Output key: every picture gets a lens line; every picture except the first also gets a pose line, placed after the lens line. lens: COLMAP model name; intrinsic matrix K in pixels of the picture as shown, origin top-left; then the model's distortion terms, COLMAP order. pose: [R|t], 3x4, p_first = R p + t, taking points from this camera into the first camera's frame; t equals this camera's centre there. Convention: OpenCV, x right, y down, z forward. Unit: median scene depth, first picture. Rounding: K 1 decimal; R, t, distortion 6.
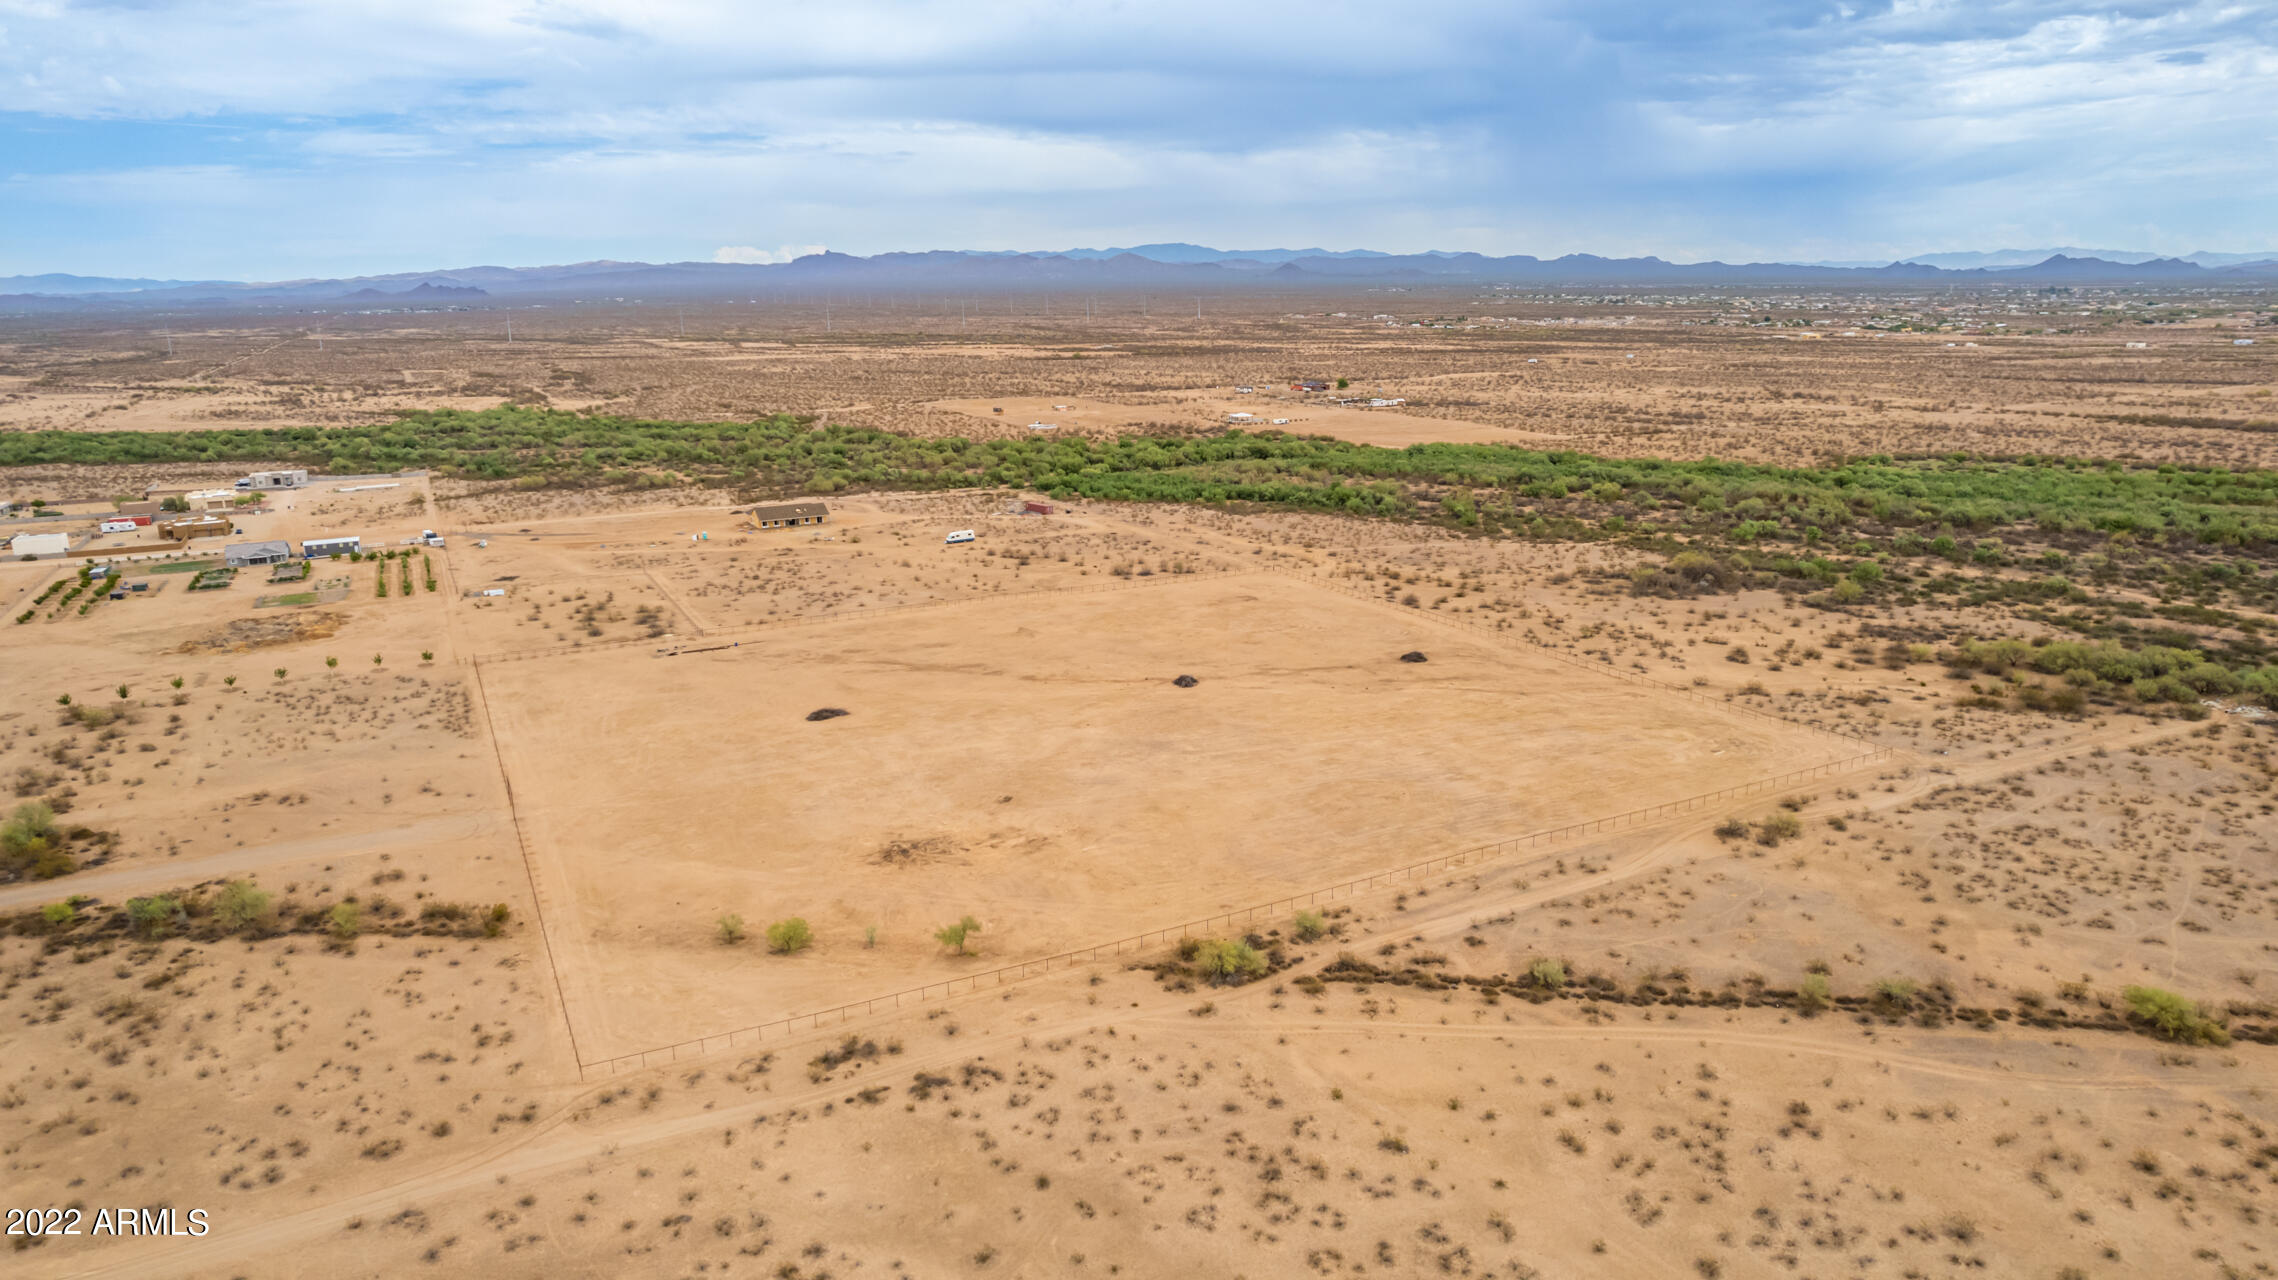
lens RADIAL K [[1459.8, 0, 1153.7], [0, 1459.8, 635.8], [0, 0, 1]] dist [-0.084672, 0.078415]
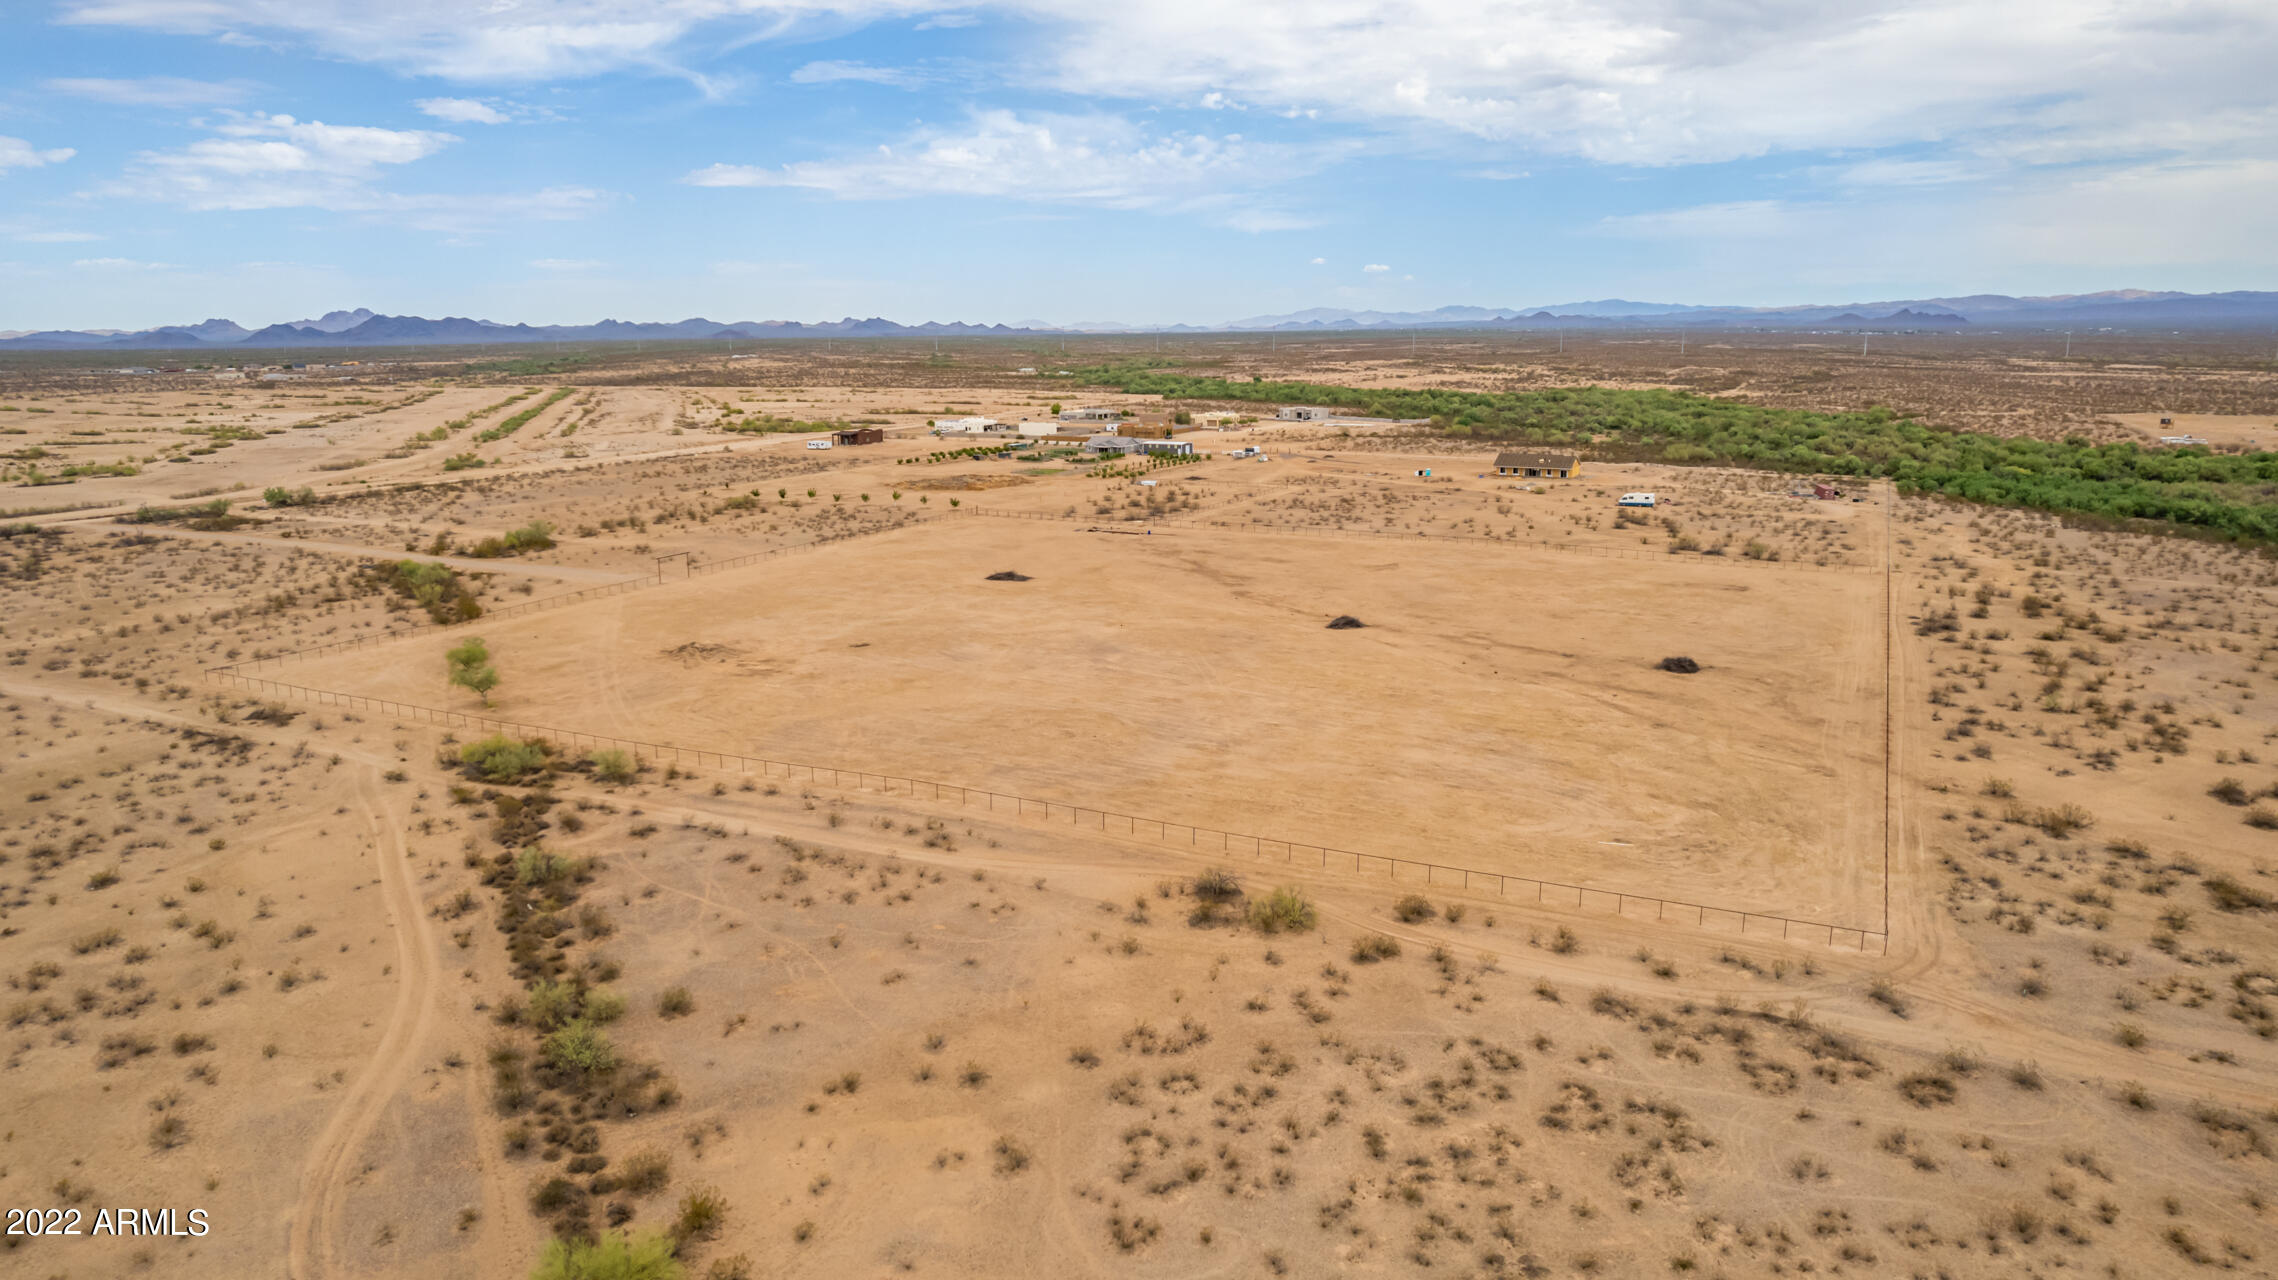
lens RADIAL K [[1480.6, 0, 1154.1], [0, 1480.6, 645.3], [0, 0, 1]] dist [-0.083965, 0.079314]
pose [[0.588949, 0.182867, -0.787209, 0.890236], [-0.195885, 0.977319, 0.080479, -0.001034], [0.784072, 0.106804, 0.611412, 0.664913]]
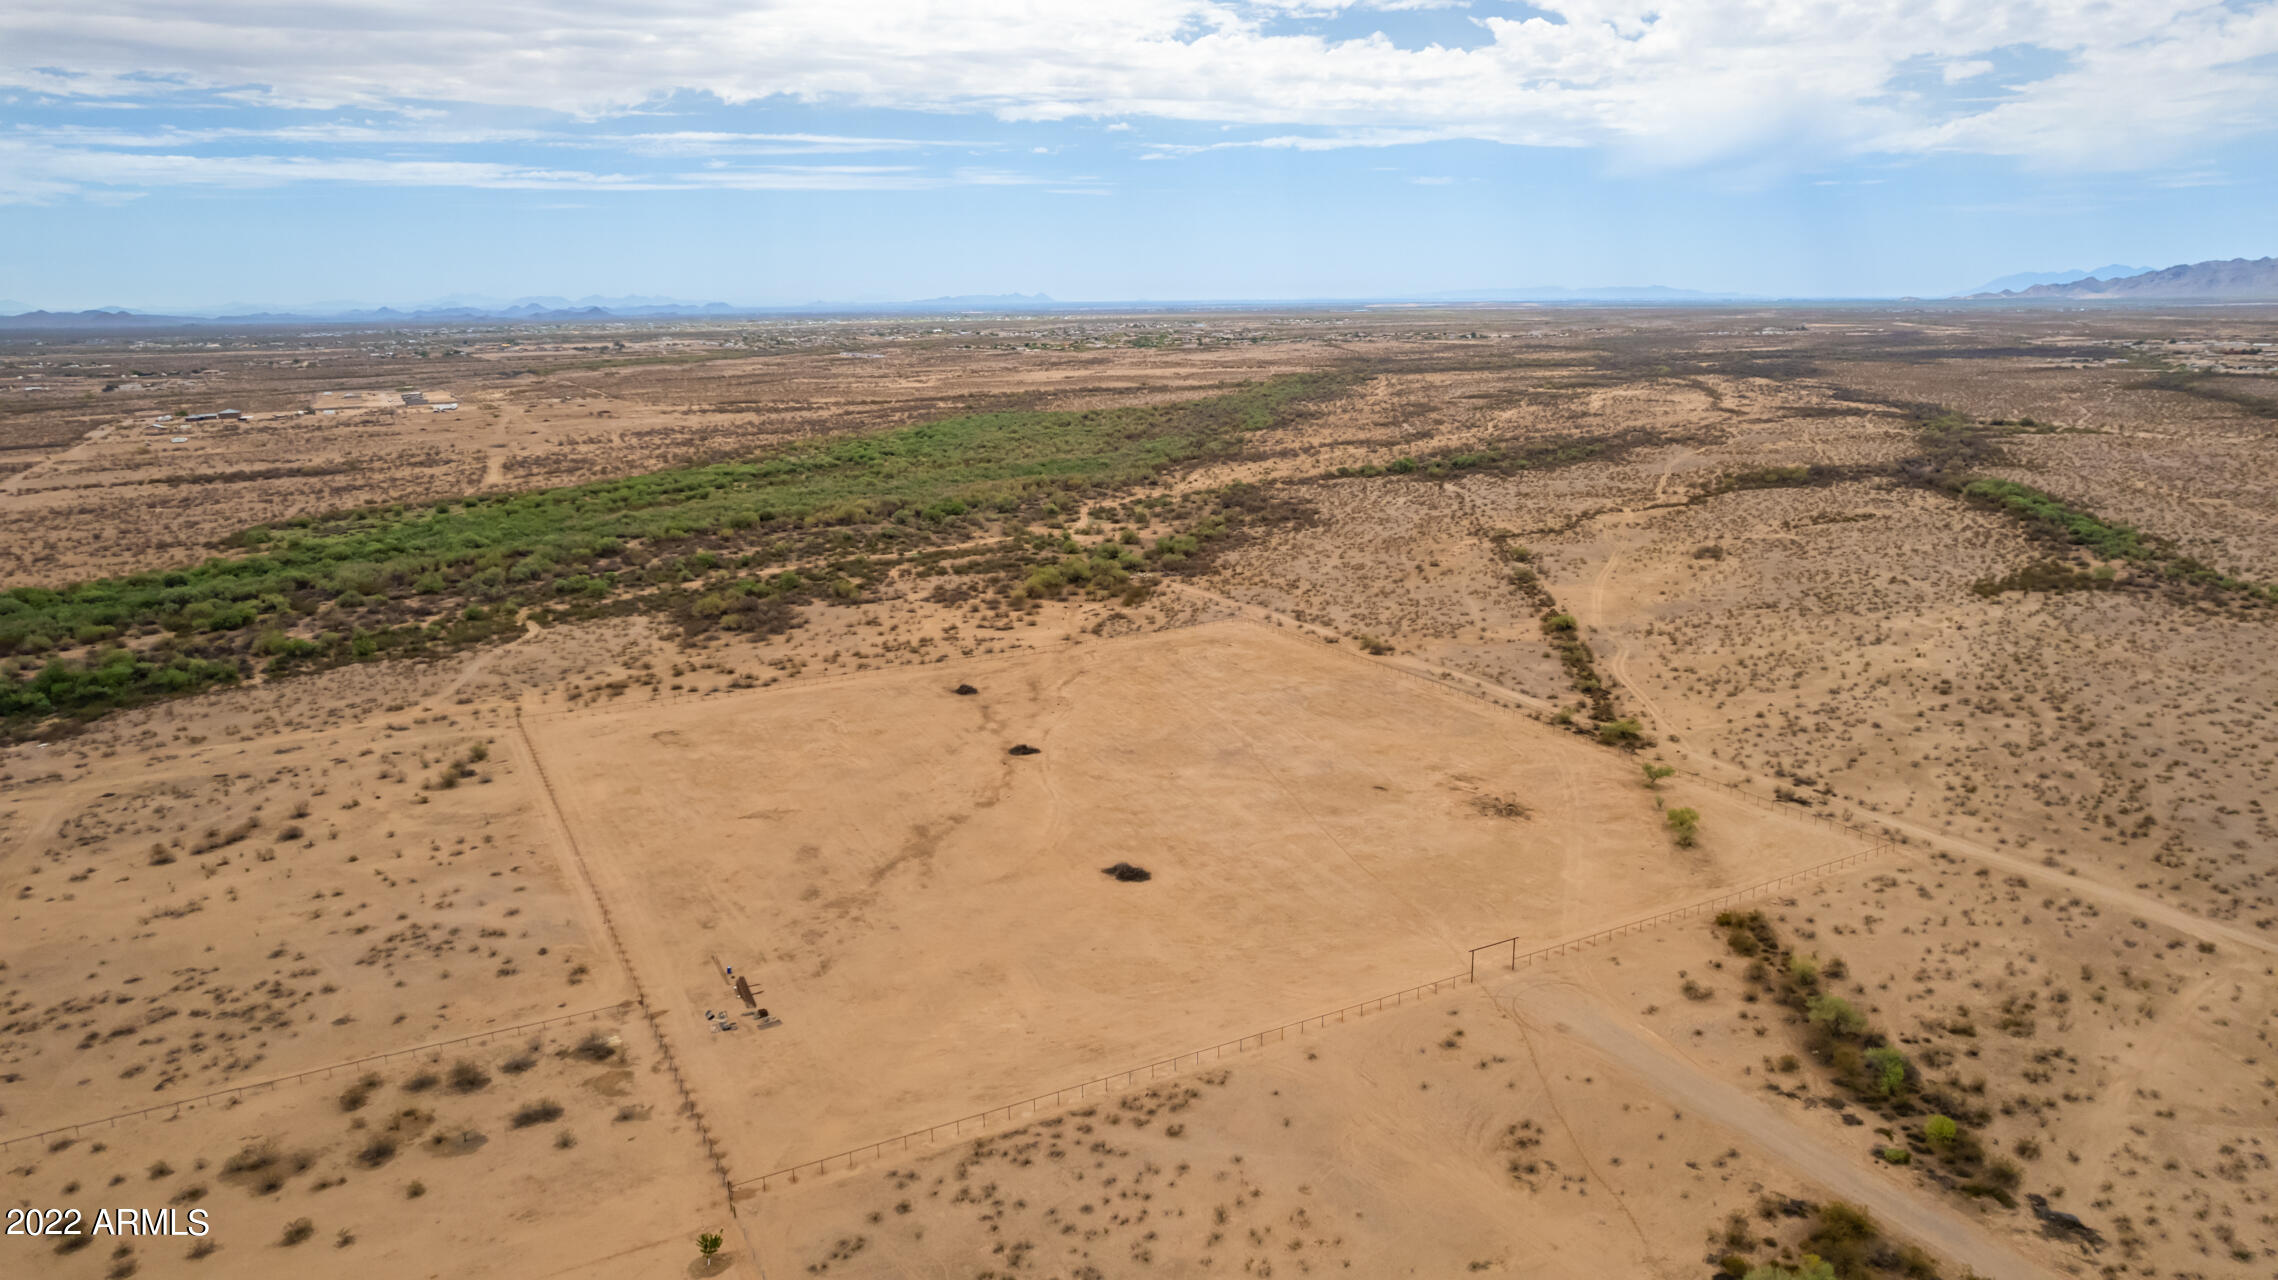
lens RADIAL K [[1459.8, 0, 1153.7], [0, 1459.8, 635.8], [0, 0, 1]] dist [-0.084672, 0.078415]
pose [[-0.024546, -0.212175, 0.976923, -1.467485], [0.249699, 0.944943, 0.211503, -0.363370], [-0.968012, 0.249128, 0.029786, 1.307257]]
